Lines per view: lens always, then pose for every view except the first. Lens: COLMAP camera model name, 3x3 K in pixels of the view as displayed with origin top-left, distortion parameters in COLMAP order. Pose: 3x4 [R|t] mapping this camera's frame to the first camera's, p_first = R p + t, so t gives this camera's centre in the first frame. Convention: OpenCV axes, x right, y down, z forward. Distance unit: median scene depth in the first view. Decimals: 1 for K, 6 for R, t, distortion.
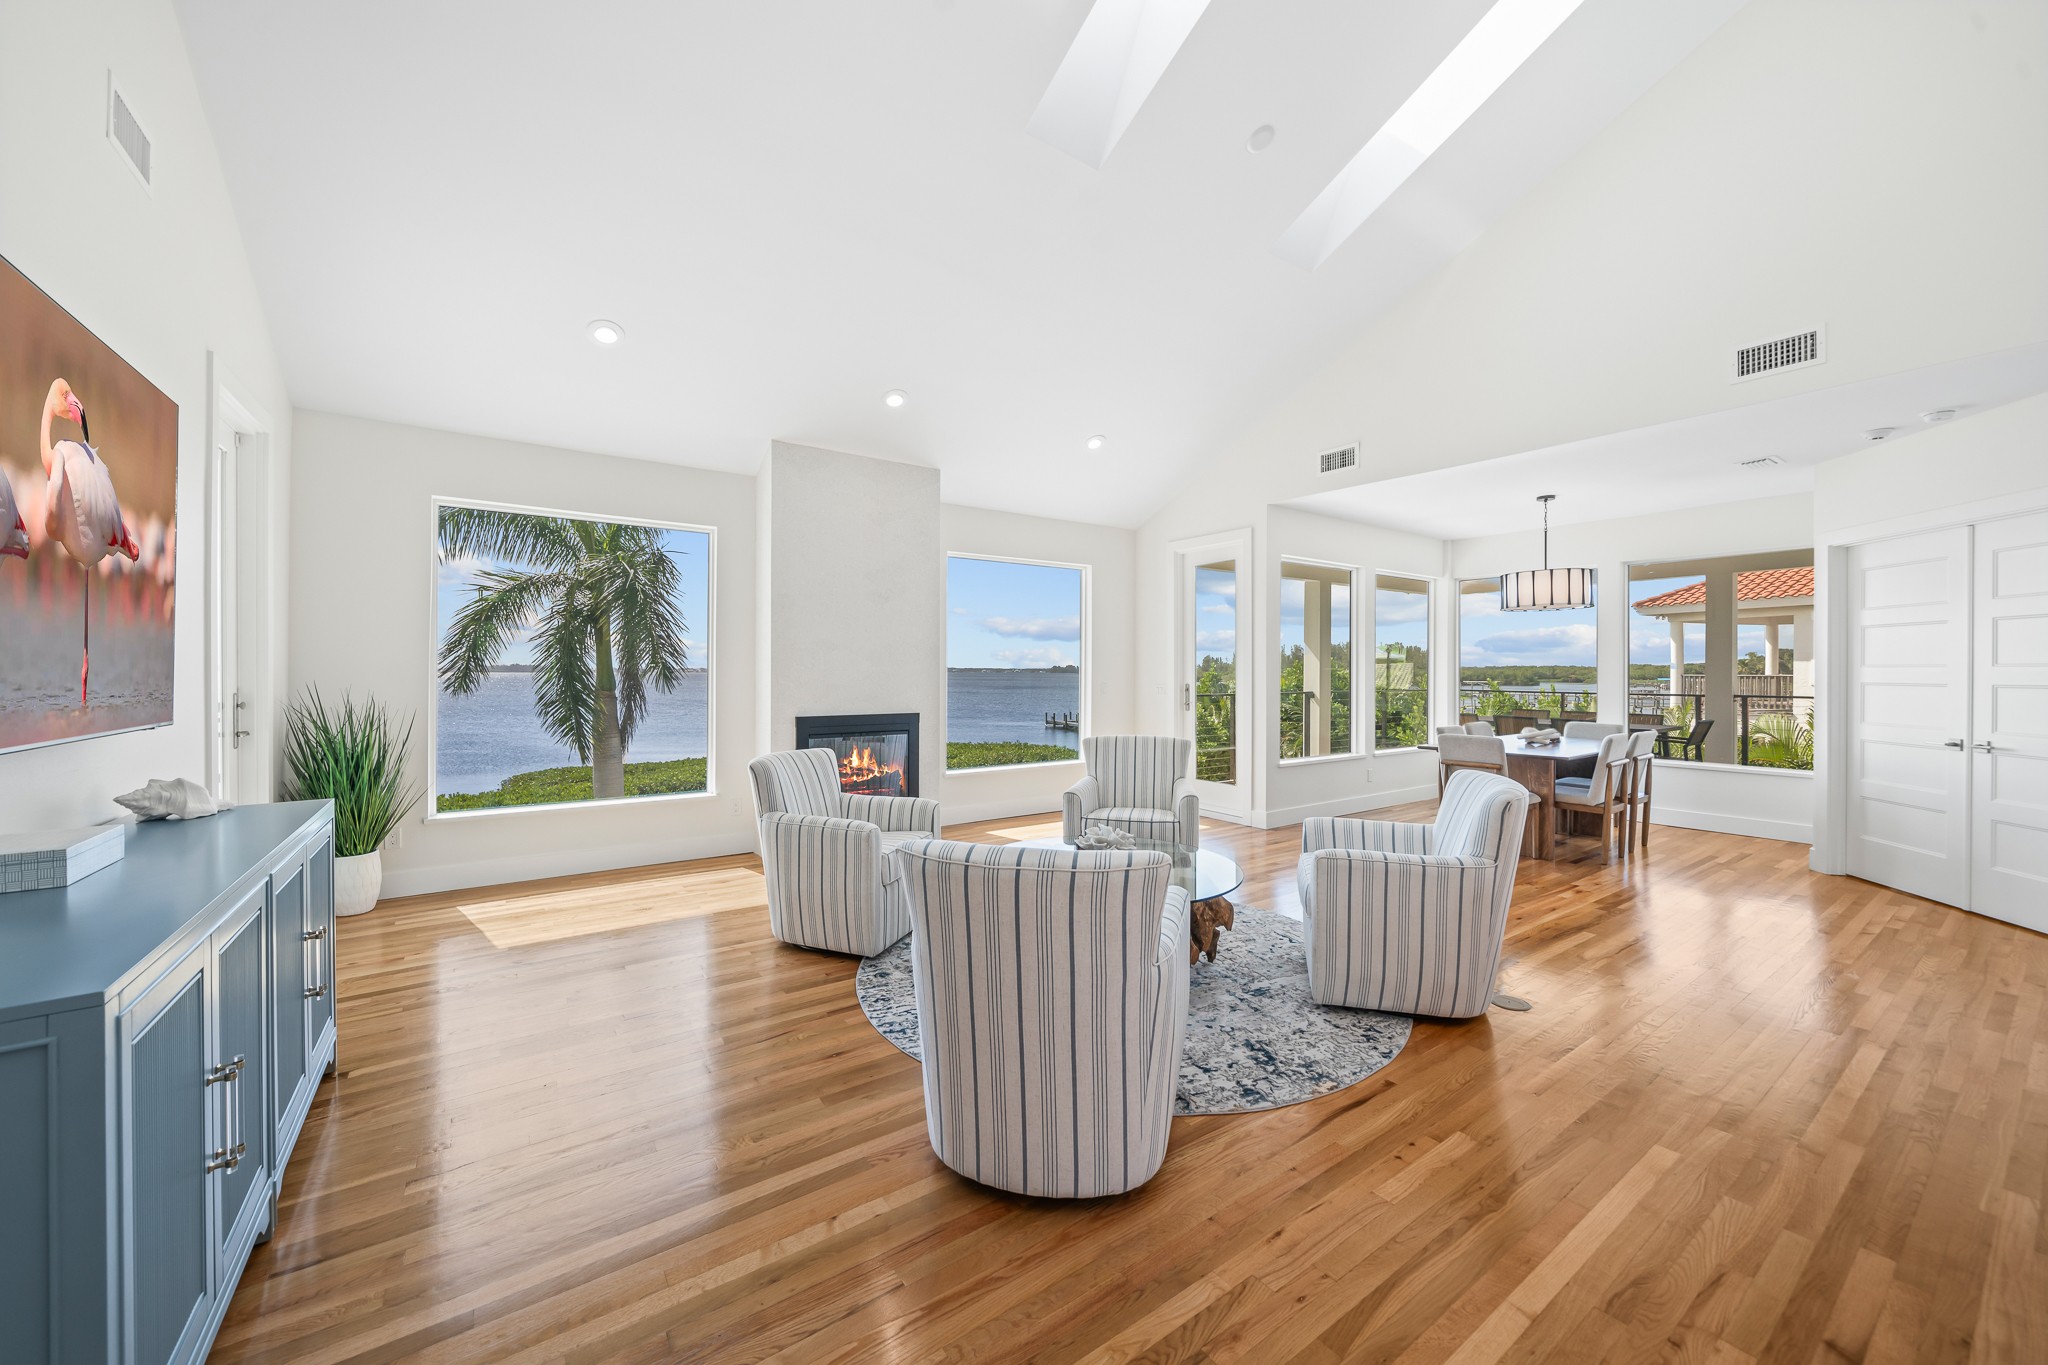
lens RADIAL K [[759.6, 0, 1012.2], [0, 759.6, 669.4], [0, 0, 1]] dist [0.002445, 0.000092]
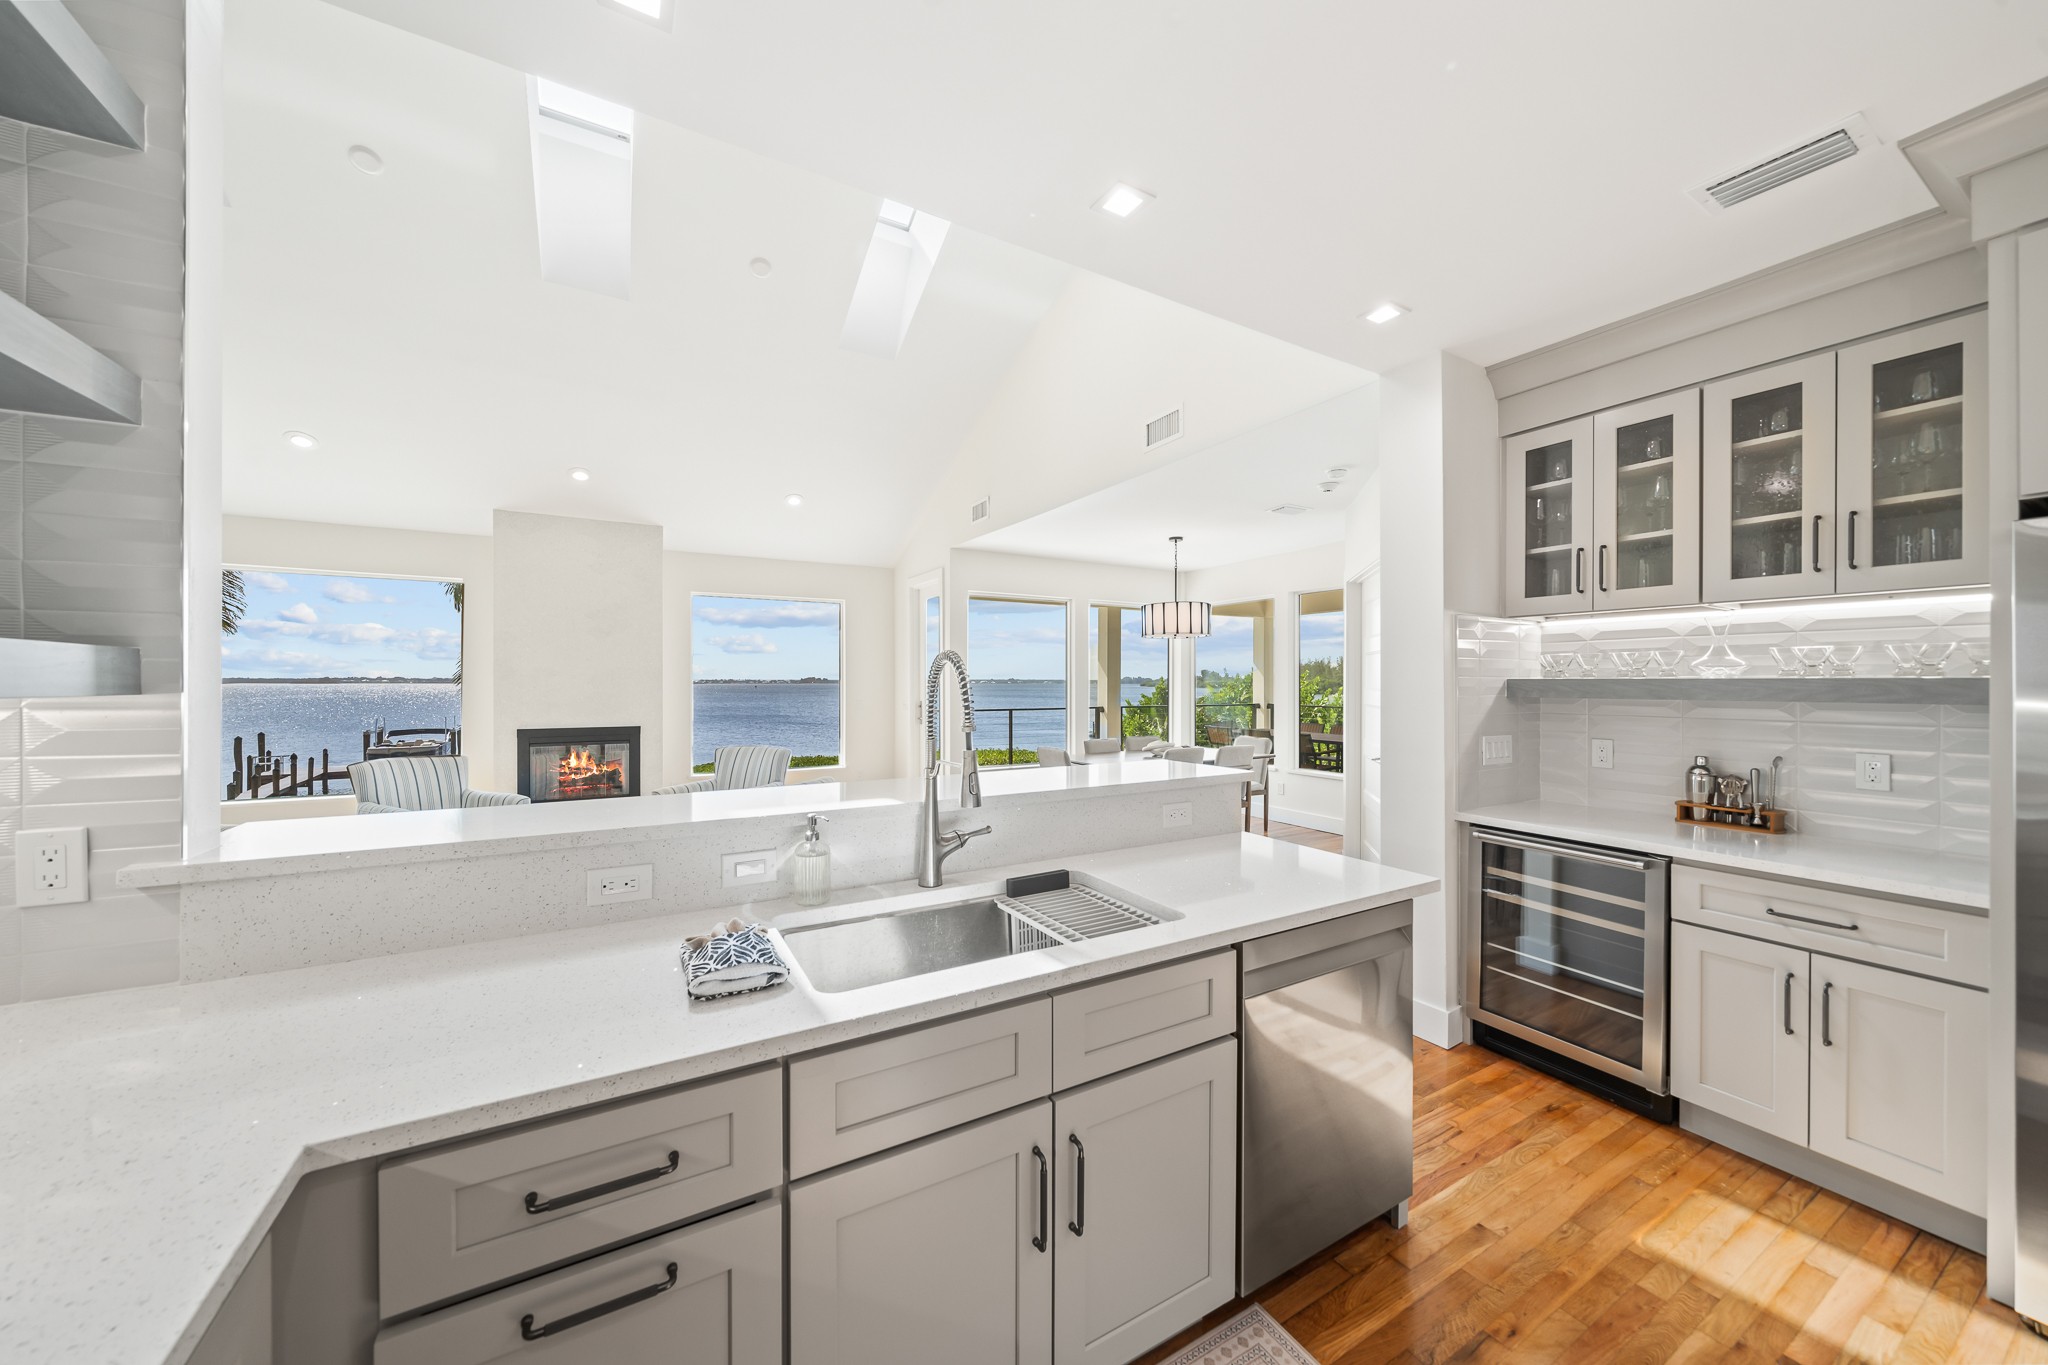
lens RADIAL K [[702.1, 0, 1018.3], [0, 702.1, 671.8], [0, 0, 1]] dist [0.000111, -0.000301]
pose [[0.995027, -0.000121, -0.099610, 0.594077], [-0.001212, 0.999911, -0.013314, -0.012443], [0.099603, 0.013368, 0.994937, -0.072497]]
